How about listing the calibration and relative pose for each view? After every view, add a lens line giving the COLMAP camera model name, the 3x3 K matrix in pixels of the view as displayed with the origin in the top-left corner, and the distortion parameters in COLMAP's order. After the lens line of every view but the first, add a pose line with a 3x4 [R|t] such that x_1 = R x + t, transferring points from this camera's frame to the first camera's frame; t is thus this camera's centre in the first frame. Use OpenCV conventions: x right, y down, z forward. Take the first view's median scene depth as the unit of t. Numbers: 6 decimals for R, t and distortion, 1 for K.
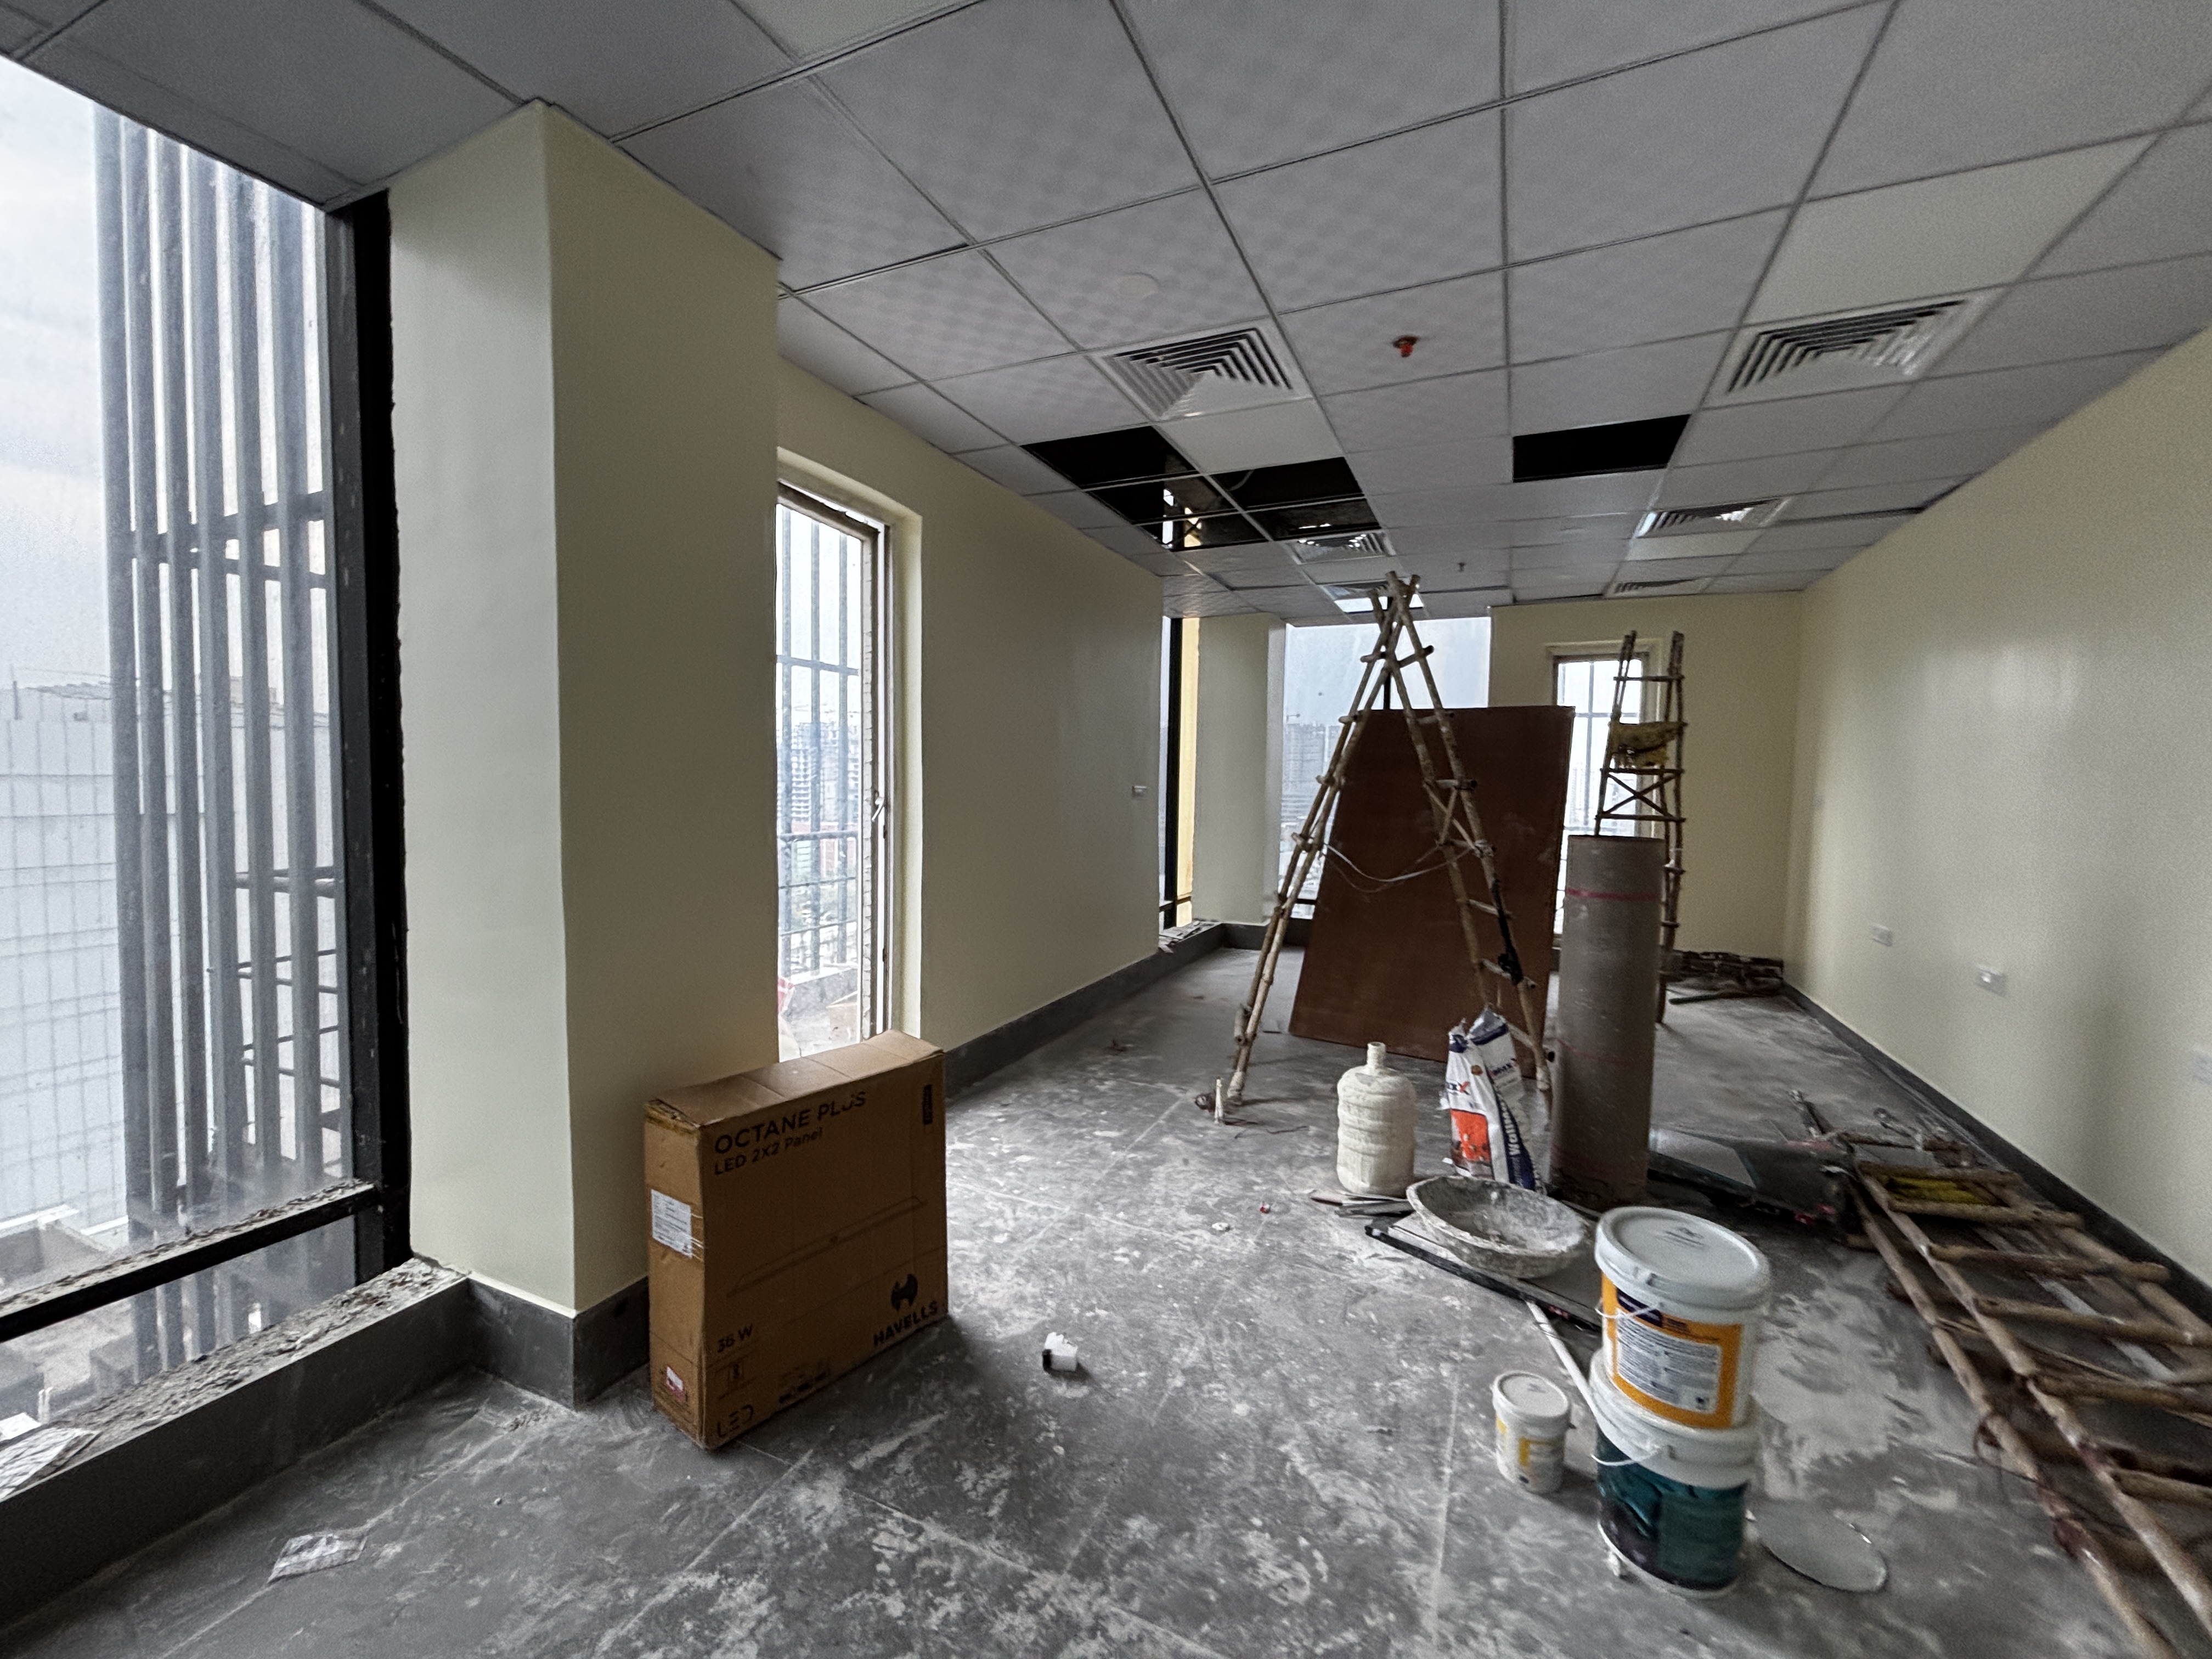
lens RADIAL K [[902.3, 0, 1099.2], [0, 902.3, 820.3], [0, 0, 1]] dist [0.000241, 0.000815]
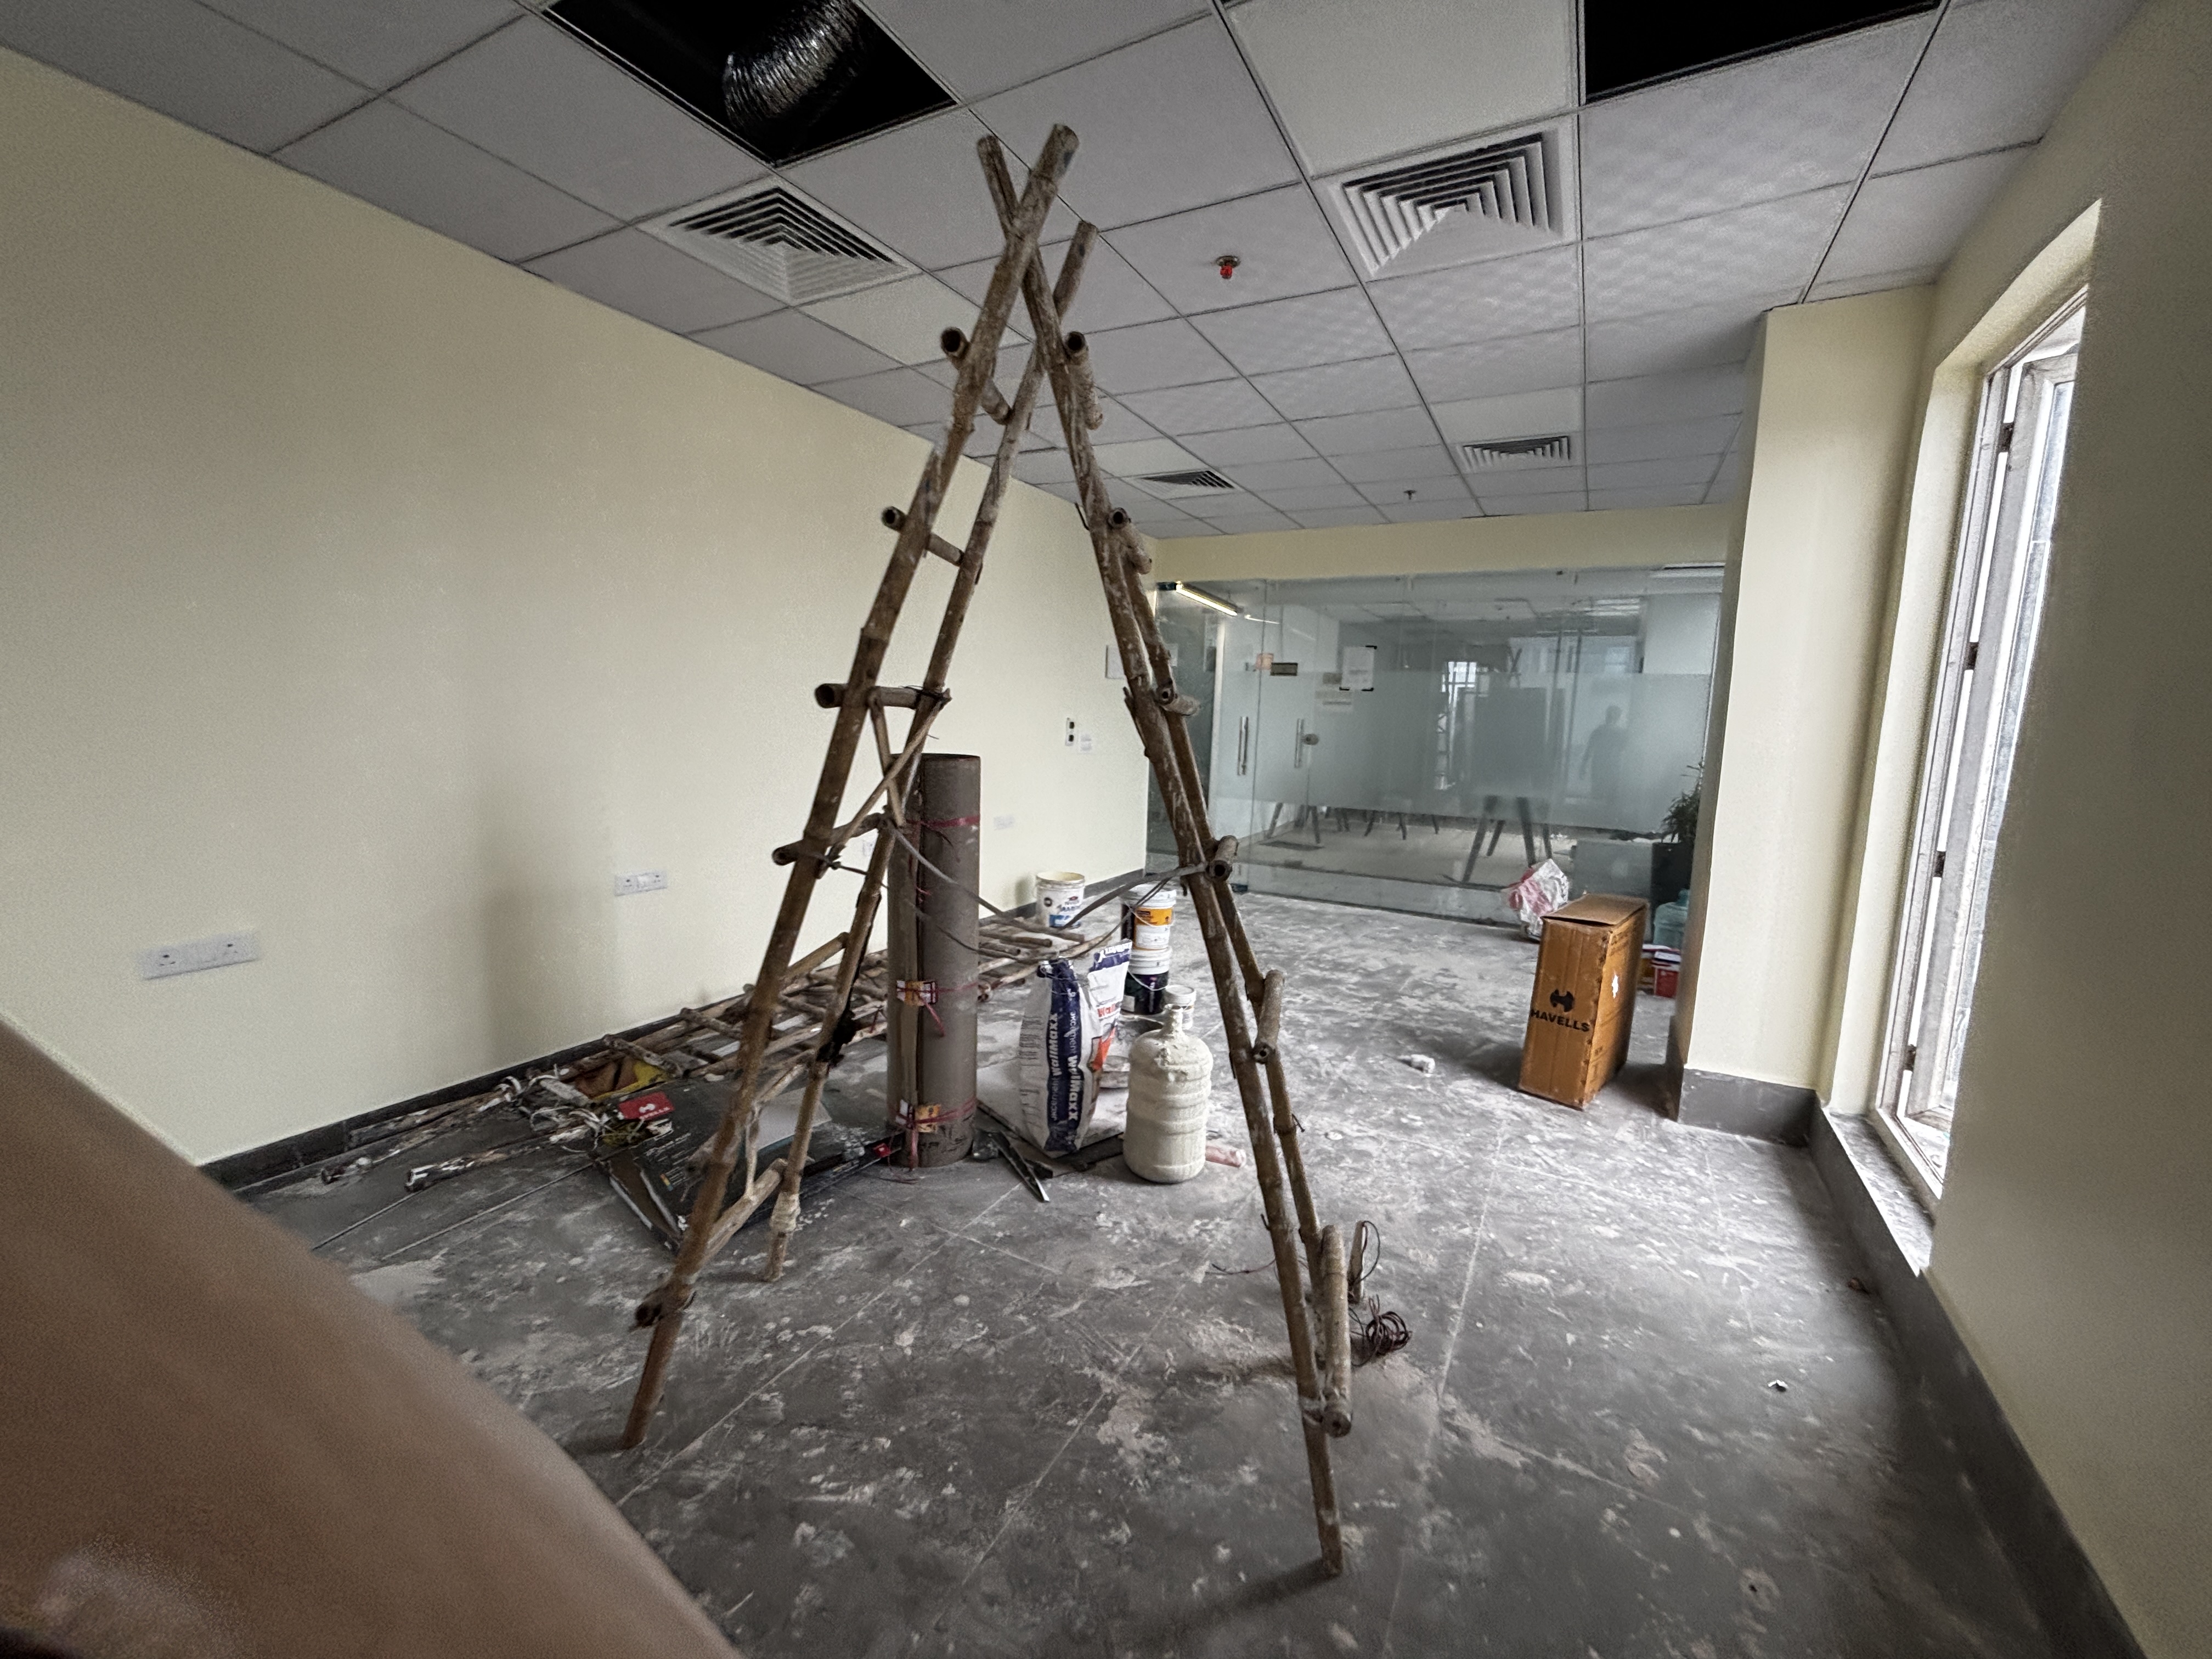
lens RADIAL K [[902.3, 0, 1099.2], [0, 902.3, 820.3], [0, 0, 1]] dist [0.000241, 0.000815]
pose [[-0.995930, -0.064697, 0.062757, 0.354180], [-0.053153, 0.983877, 0.170766, -0.079886], [-0.072793, 0.166735, -0.983311, 1.926726]]
